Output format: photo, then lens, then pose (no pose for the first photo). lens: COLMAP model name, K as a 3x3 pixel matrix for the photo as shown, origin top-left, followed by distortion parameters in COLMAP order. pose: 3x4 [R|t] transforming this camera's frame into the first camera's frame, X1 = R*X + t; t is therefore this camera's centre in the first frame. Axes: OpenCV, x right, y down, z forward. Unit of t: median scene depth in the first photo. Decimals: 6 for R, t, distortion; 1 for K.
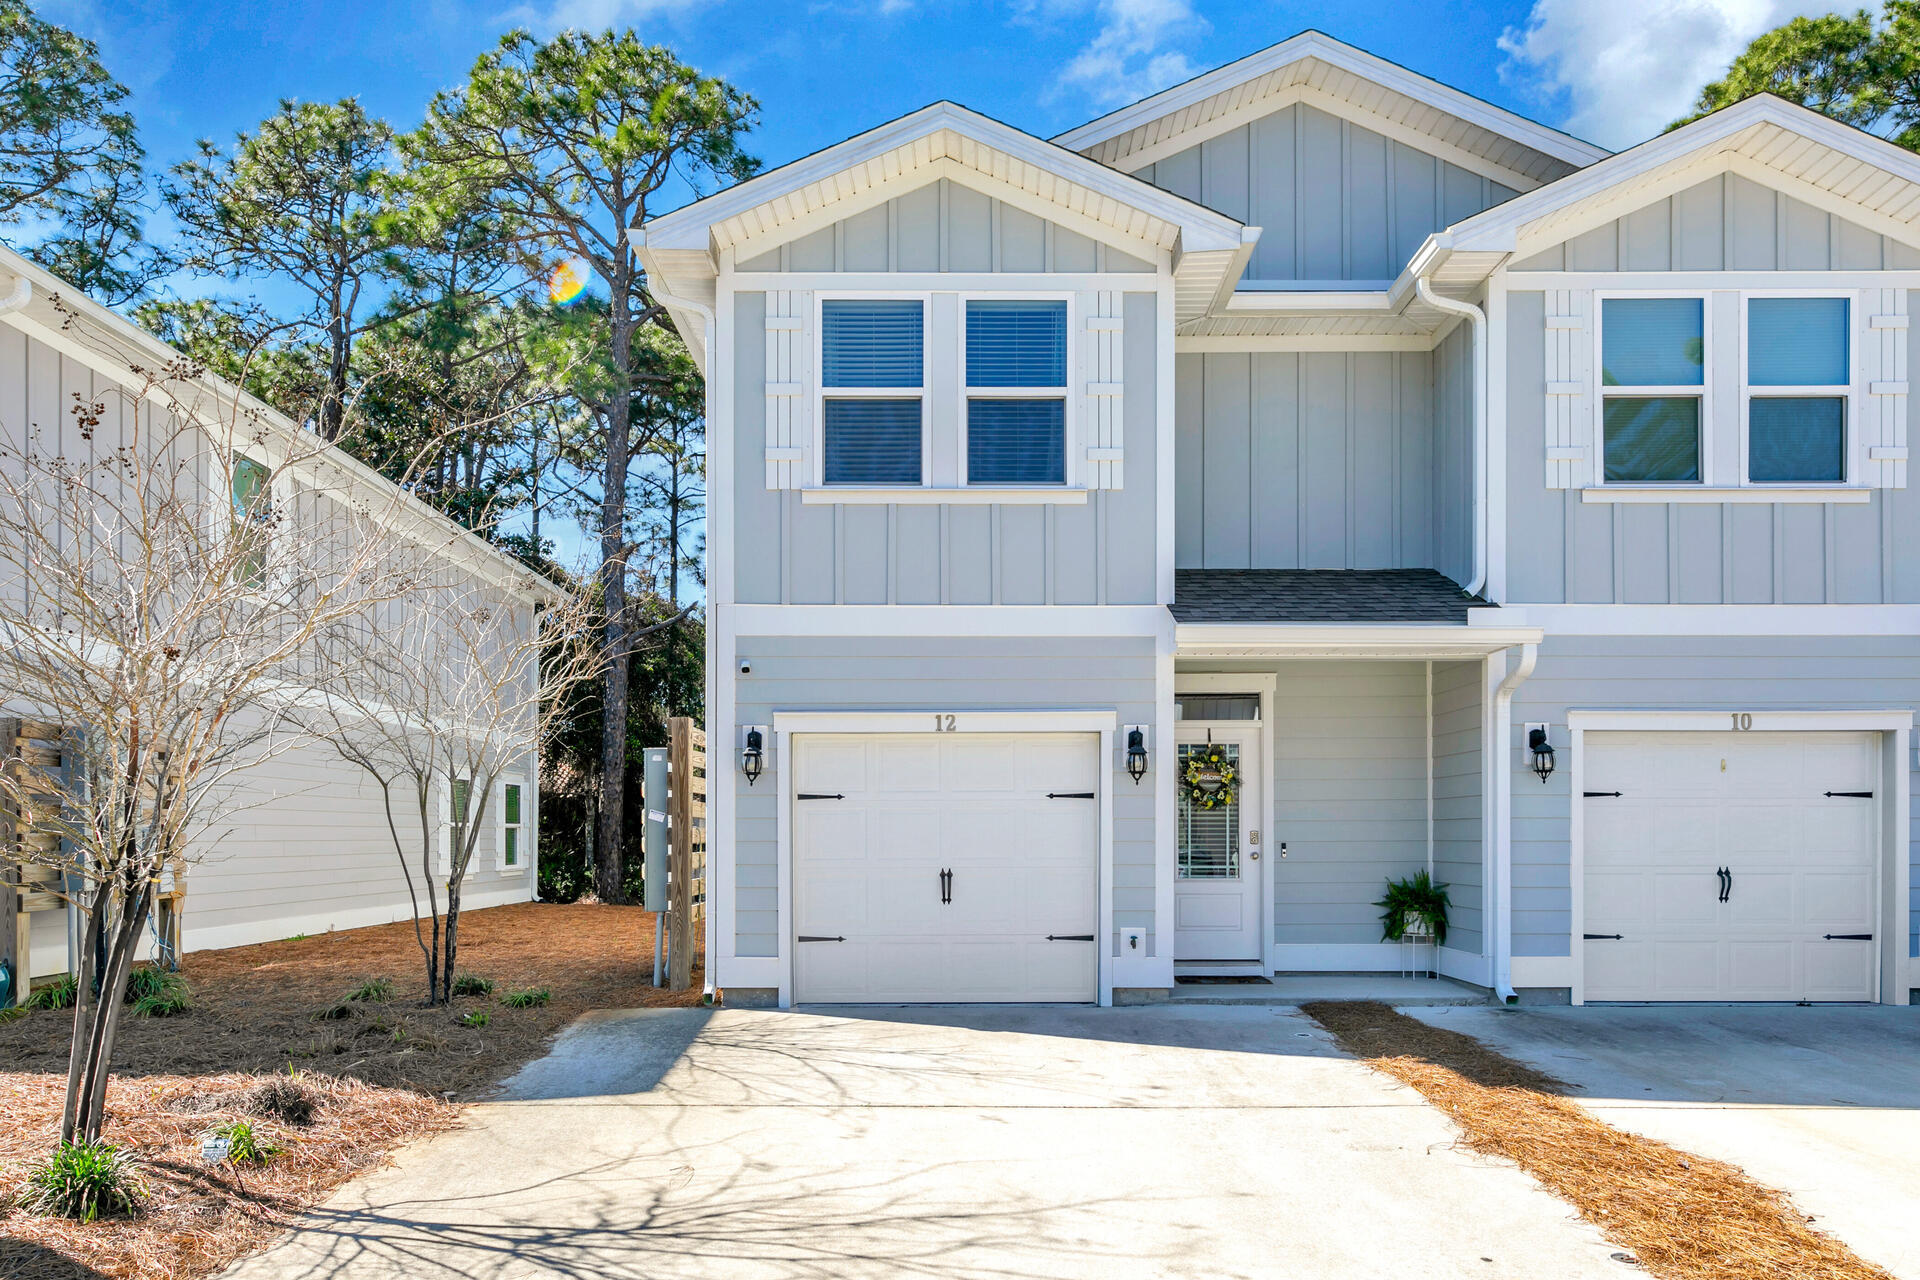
lens RADIAL K [[1315.4, 0, 961.3], [0, 1315.4, 812.9], [0, 0, 1]] dist [0.001321, 0.001975]
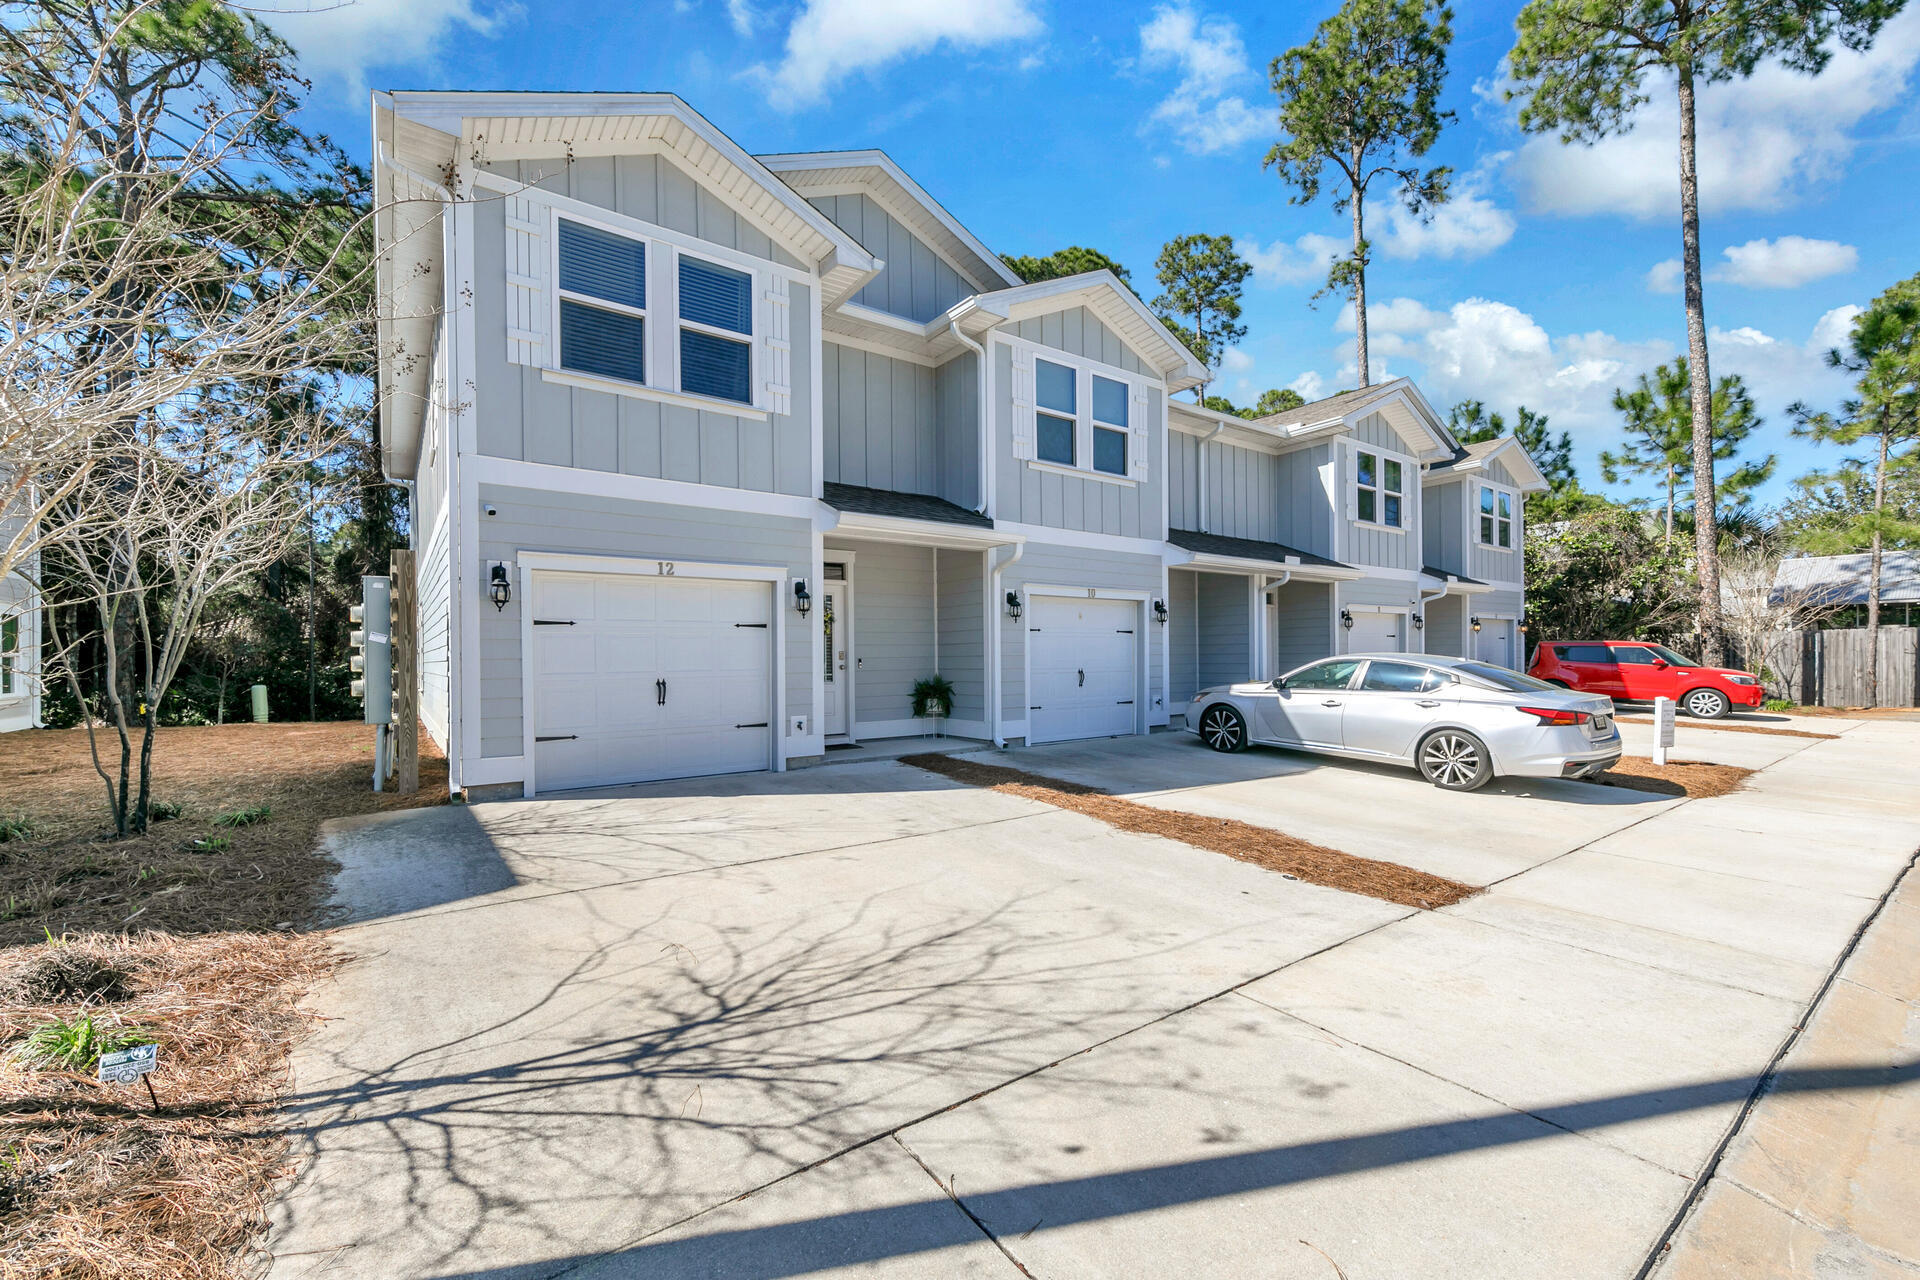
lens RADIAL K [[772.5, 0, 957.3], [0, 772.5, 655.6], [0, 0, 1]] dist [0.001528, 0.000124]
pose [[0.809637, -0.004902, 0.586910, -0.230380], [-0.000620, 0.999957, 0.009206, 0.011625], [-0.586930, -0.007818, 0.809600, 0.196480]]
